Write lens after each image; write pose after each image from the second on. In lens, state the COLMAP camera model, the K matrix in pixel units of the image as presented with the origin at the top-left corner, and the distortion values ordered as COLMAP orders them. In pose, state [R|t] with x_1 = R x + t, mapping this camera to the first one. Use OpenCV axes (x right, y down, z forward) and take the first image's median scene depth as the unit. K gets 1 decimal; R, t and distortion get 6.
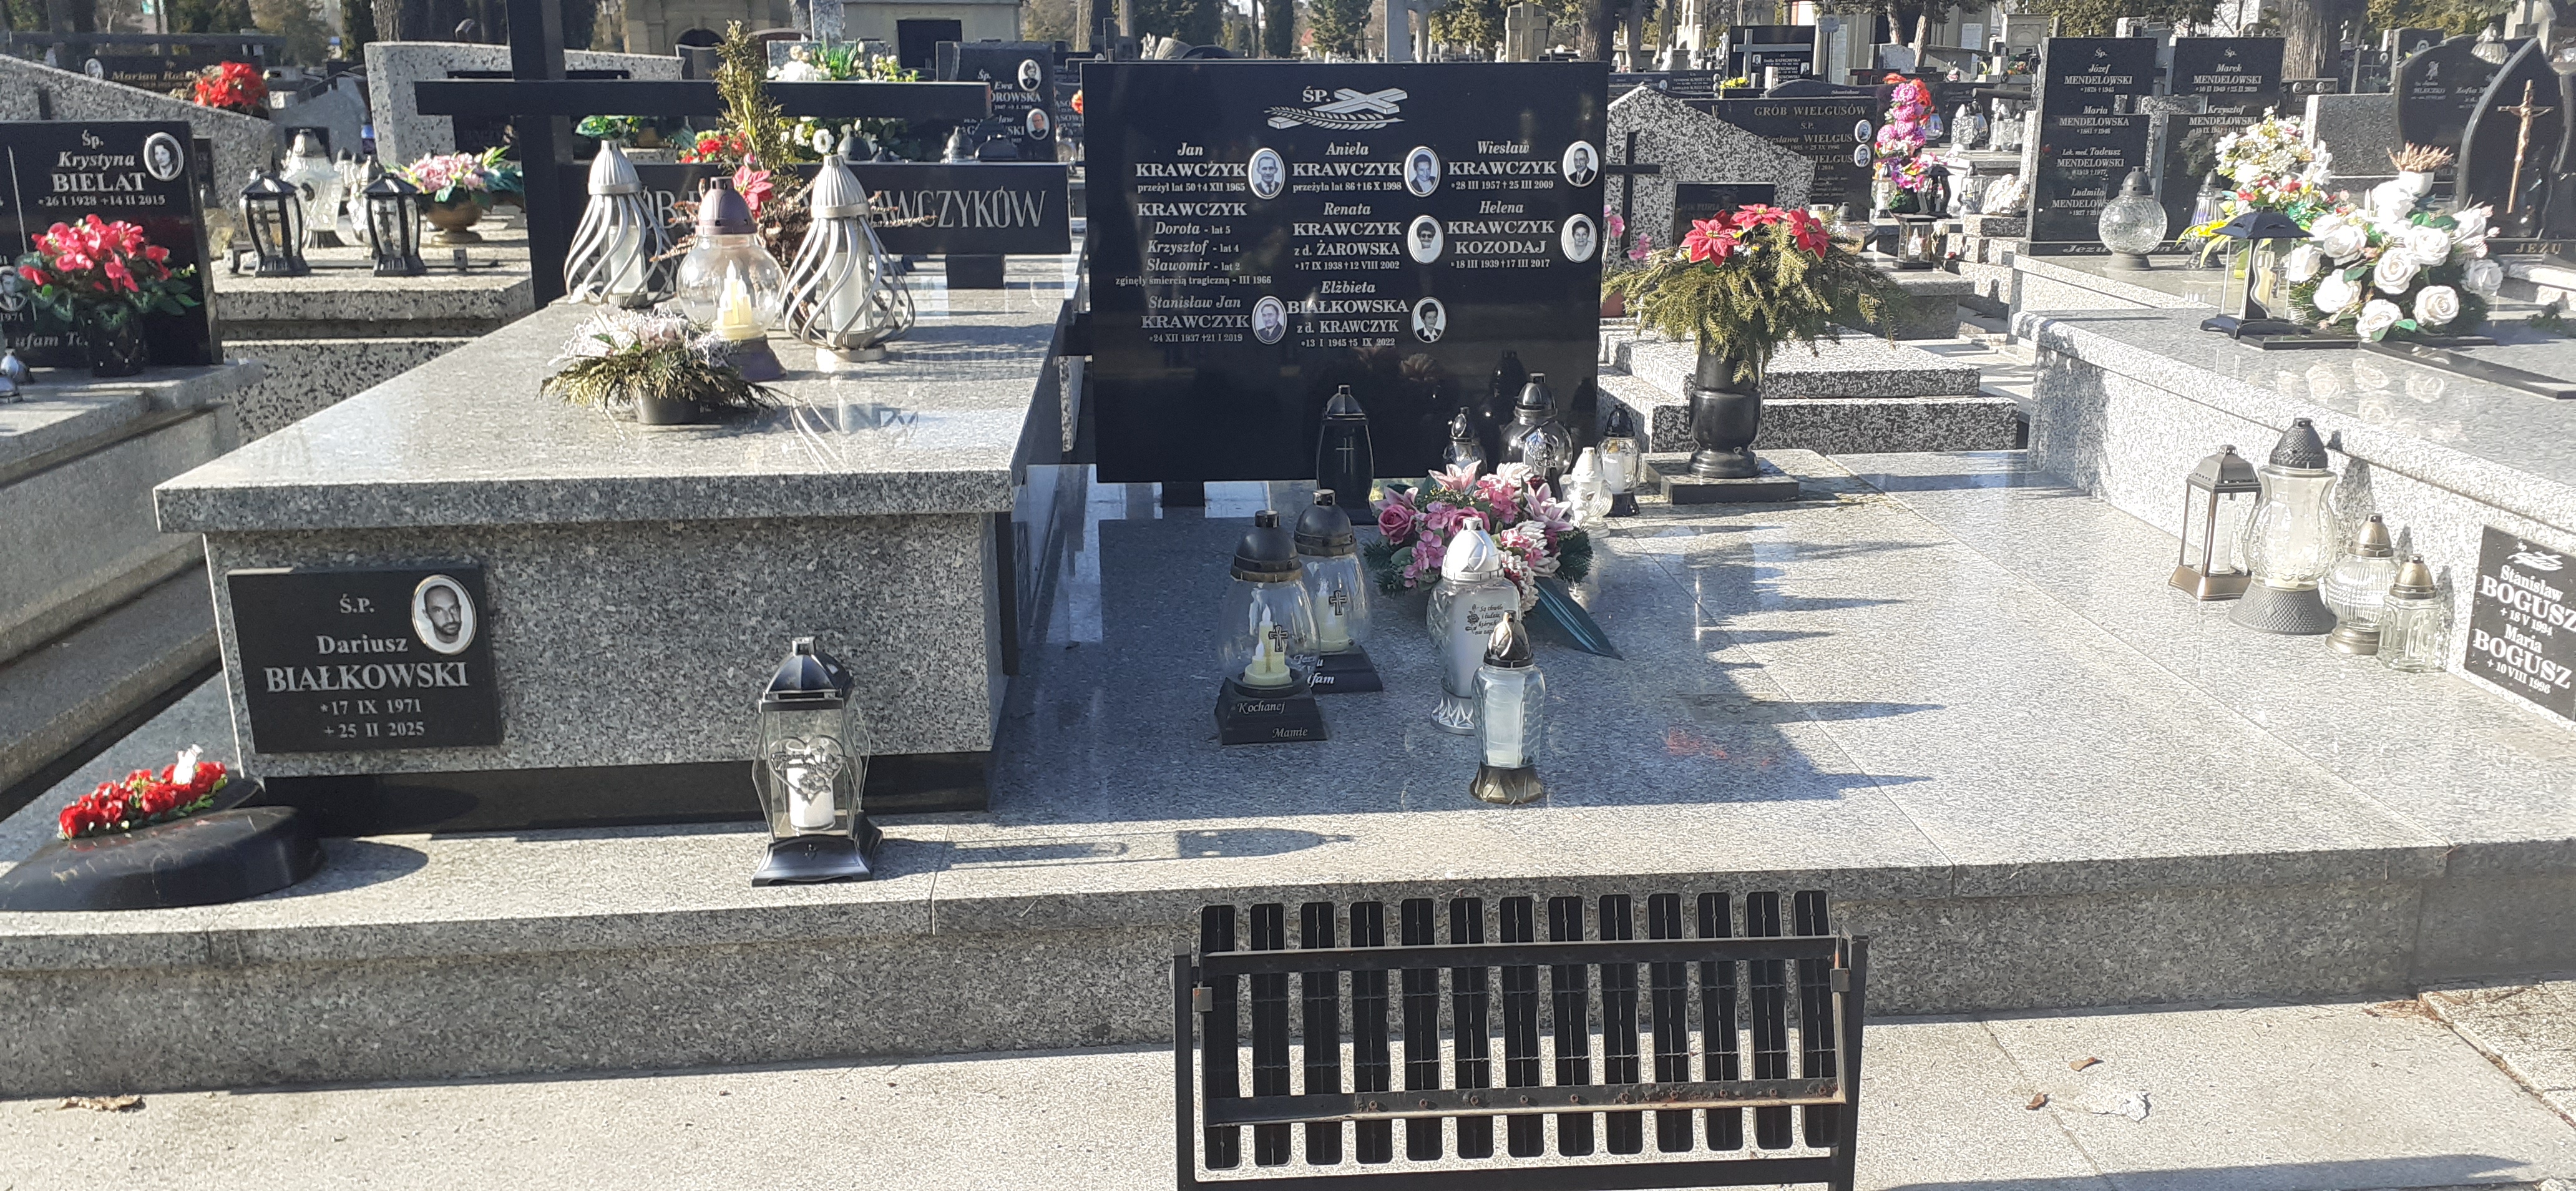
lens RADIAL K [[1972.3, 0, 1293.8], [0, 1972.3, 587.7], [0, 0, 1]] dist [0.076868, -0.108784]
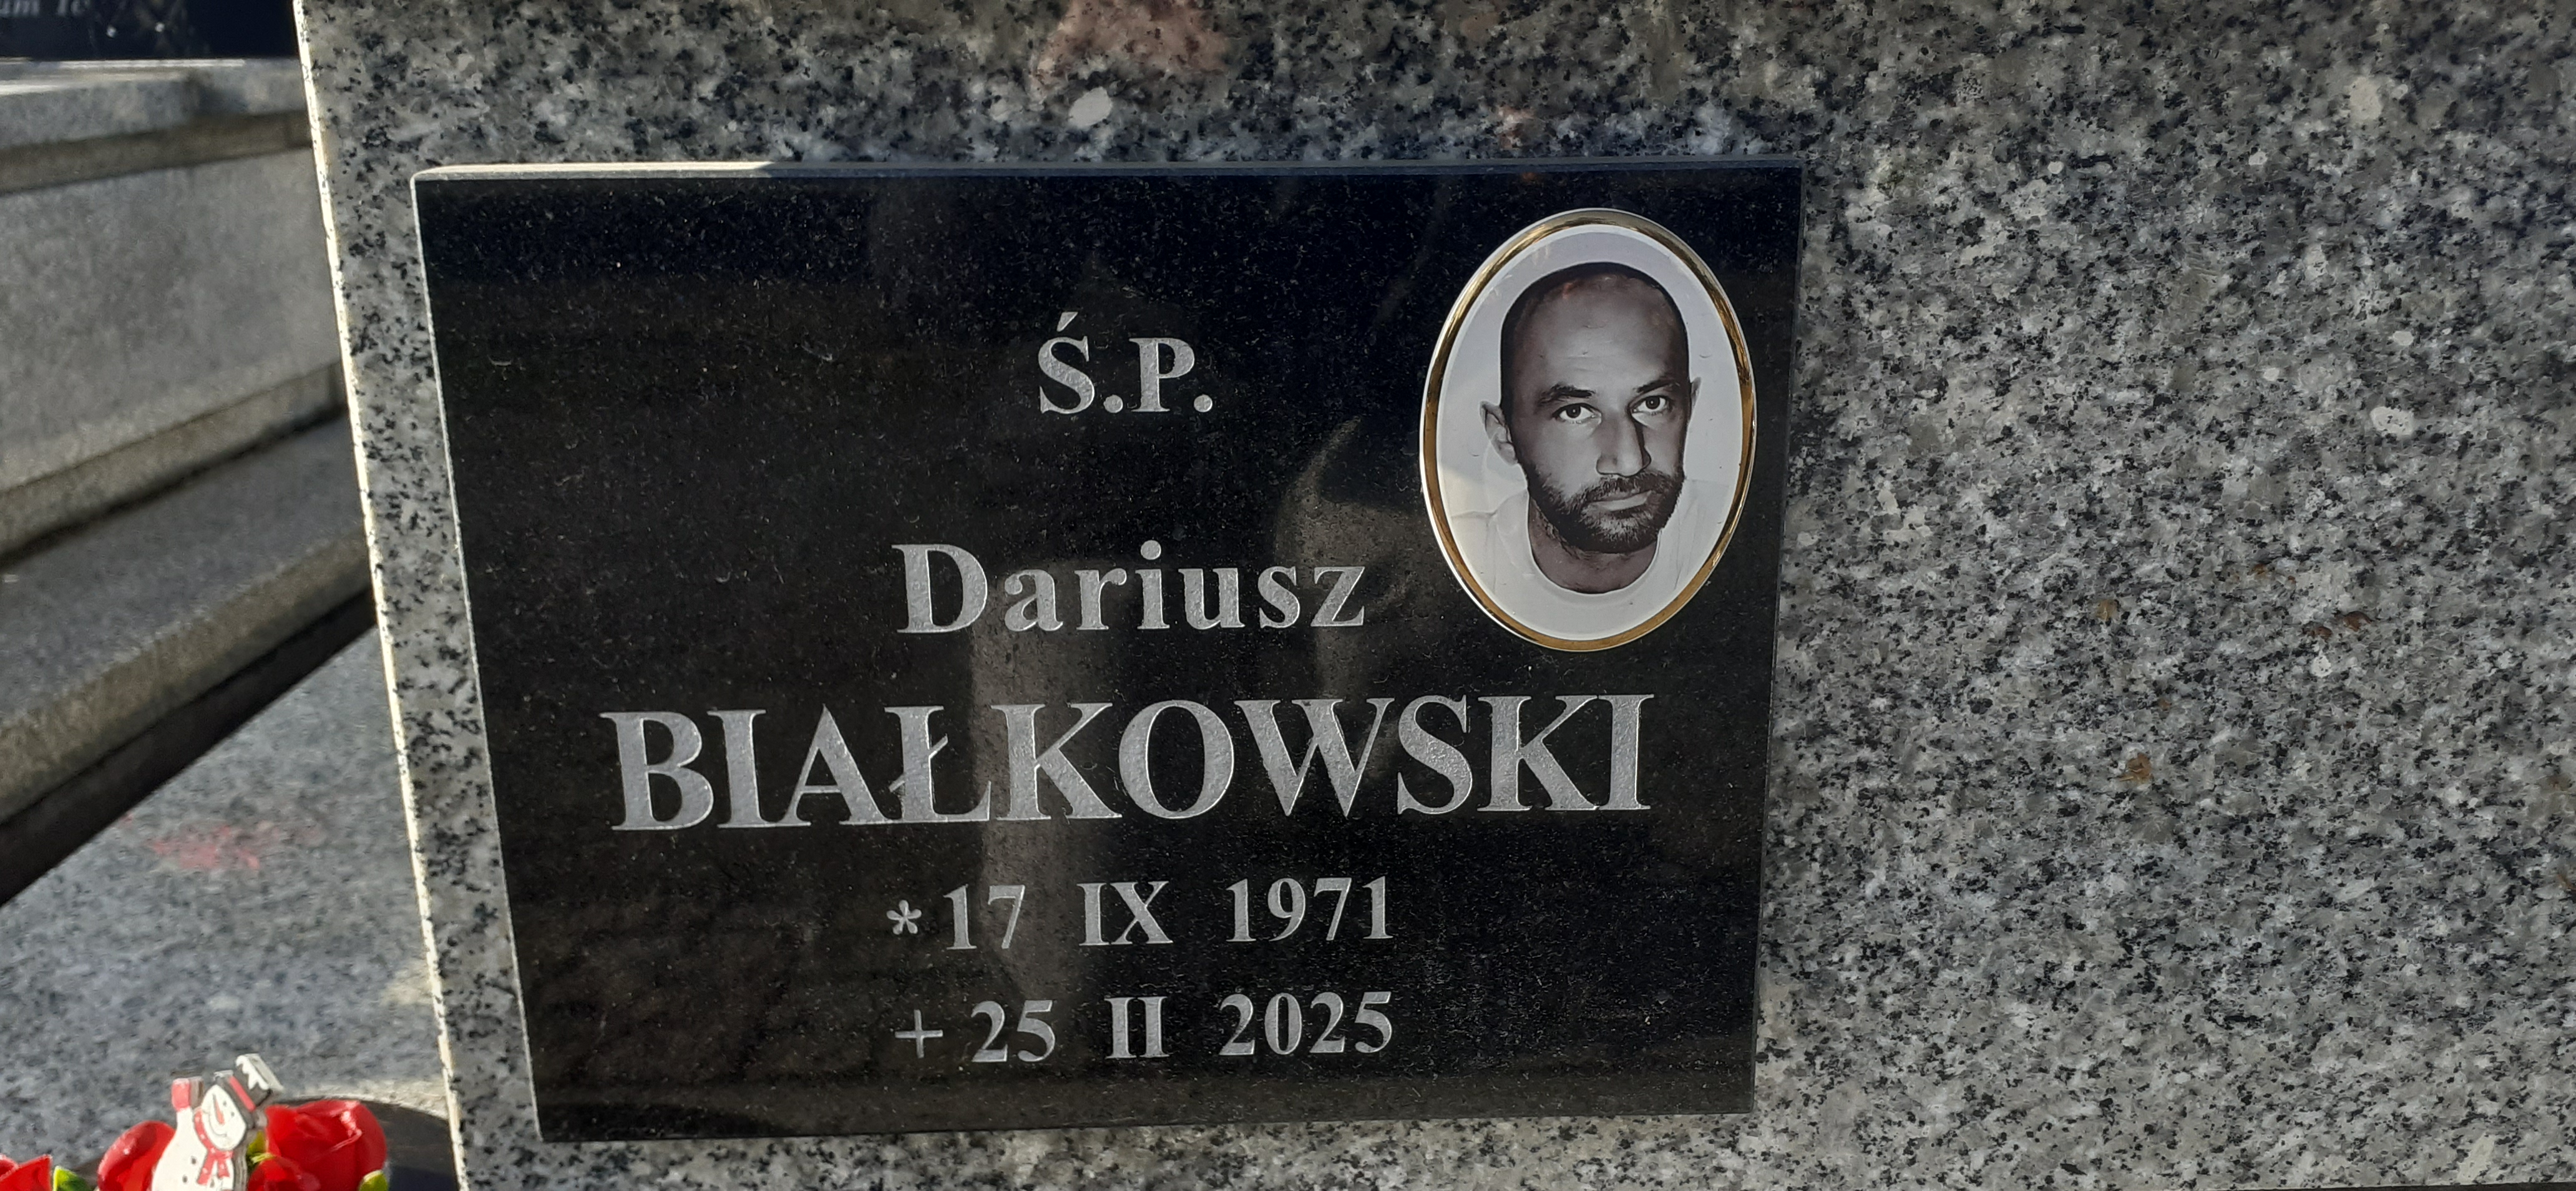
lens RADIAL K [[1972.3, 0, 1371.1], [0, 1972.3, 574.1], [0, 0, 1]] dist [0.076868, -0.108784]
pose [[0.999827, 0.014831, -0.011191, -0.439771], [-0.014655, 0.999771, 0.015624, 0.023508], [0.011420, -0.015457, 0.999815, 0.810472]]
